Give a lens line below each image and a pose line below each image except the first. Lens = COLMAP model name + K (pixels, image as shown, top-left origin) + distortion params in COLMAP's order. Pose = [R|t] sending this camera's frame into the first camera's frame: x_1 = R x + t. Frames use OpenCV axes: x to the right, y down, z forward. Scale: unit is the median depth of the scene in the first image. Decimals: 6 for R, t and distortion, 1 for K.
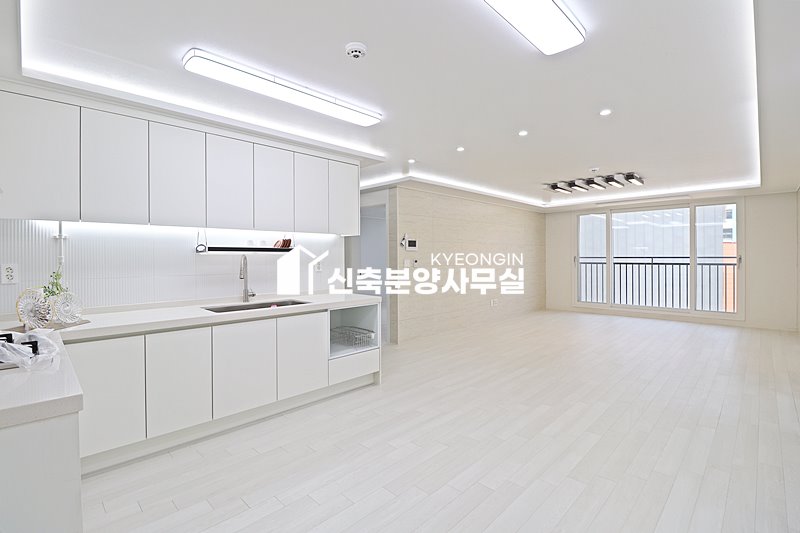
lens RADIAL K [[370.0, 0, 399.7], [0, 370.0, 257.7], [0, 0, 1]] dist [-0.003952, -0.000509]
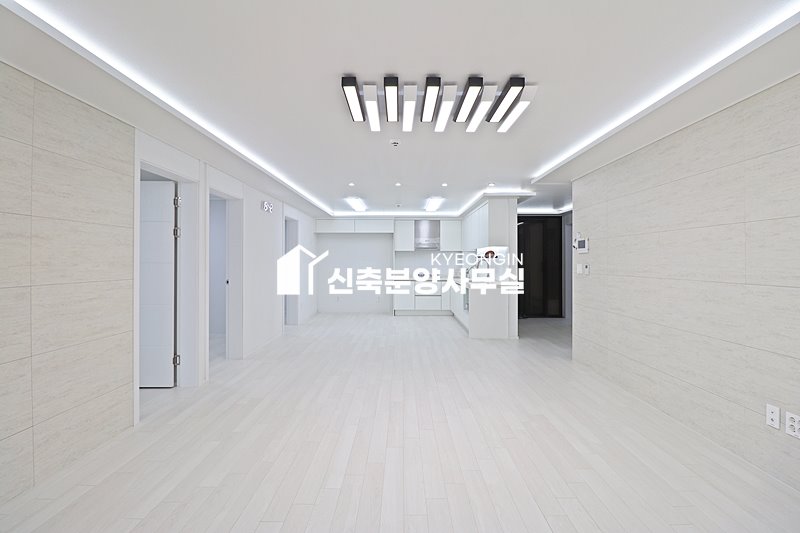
lens RADIAL K [[363.9, 0, 403.6], [0, 363.9, 256.4], [0, 0, 1]] dist [-0.028695, -0.000206]
pose [[-0.710445, -0.004143, -0.703740, 0.745123], [0.000975, 0.999976, -0.006872, -0.005810], [0.703752, -0.005568, -0.710424, 1.115390]]
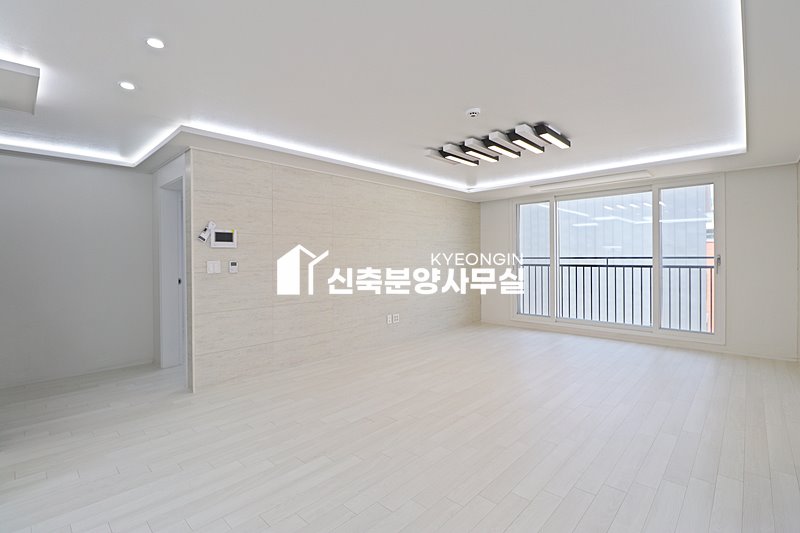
lens RADIAL K [[368.8, 0, 399.5], [0, 368.8, 258.6], [0, 0, 1]] dist [-0.000076, 0.000171]
pose [[0.999825, -0.001137, 0.018647, 0.289762], [0.001154, 0.999999, -0.000906, 0.001228], [-0.018646, 0.000927, 0.999826, 0.293789]]
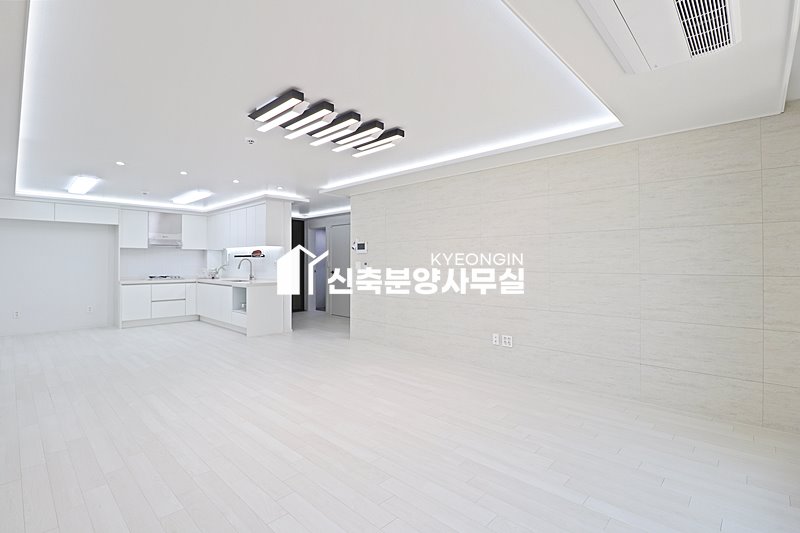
lens RADIAL K [[373.8, 0, 399.7], [0, 373.8, 258.5], [0, 0, 1]] dist [0.003111, -0.016089]
pose [[0.022112, -0.000053, -0.999755, 0.933243], [-0.000100, 1.000000, -0.000055, -0.003865], [0.999755, 0.000101, 0.022112, 0.941966]]
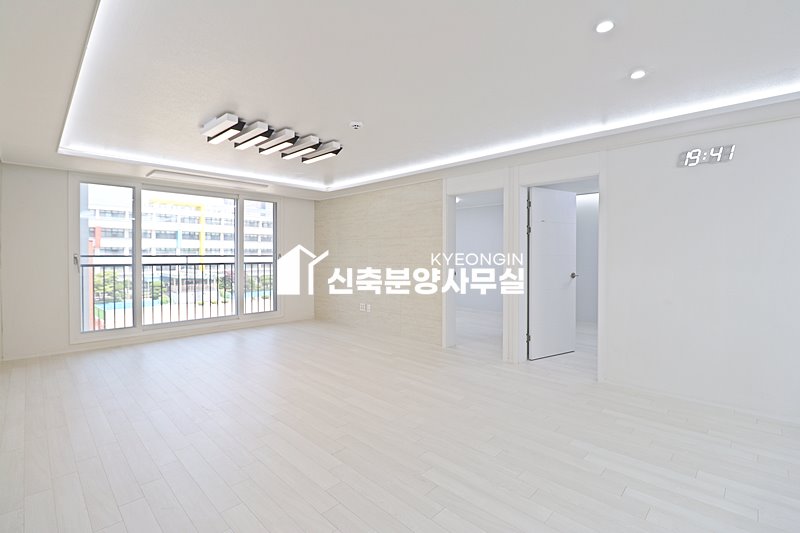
lens RADIAL K [[370.0, 0, 399.7], [0, 370.0, 257.7], [0, 0, 1]] dist [-0.003952, -0.000509]
pose [[0.001004, -0.000715, 0.999999, -0.105265], [0.001455, 0.999999, 0.000714, 0.003342], [-0.999998, 0.001454, 0.001005, 0.679279]]
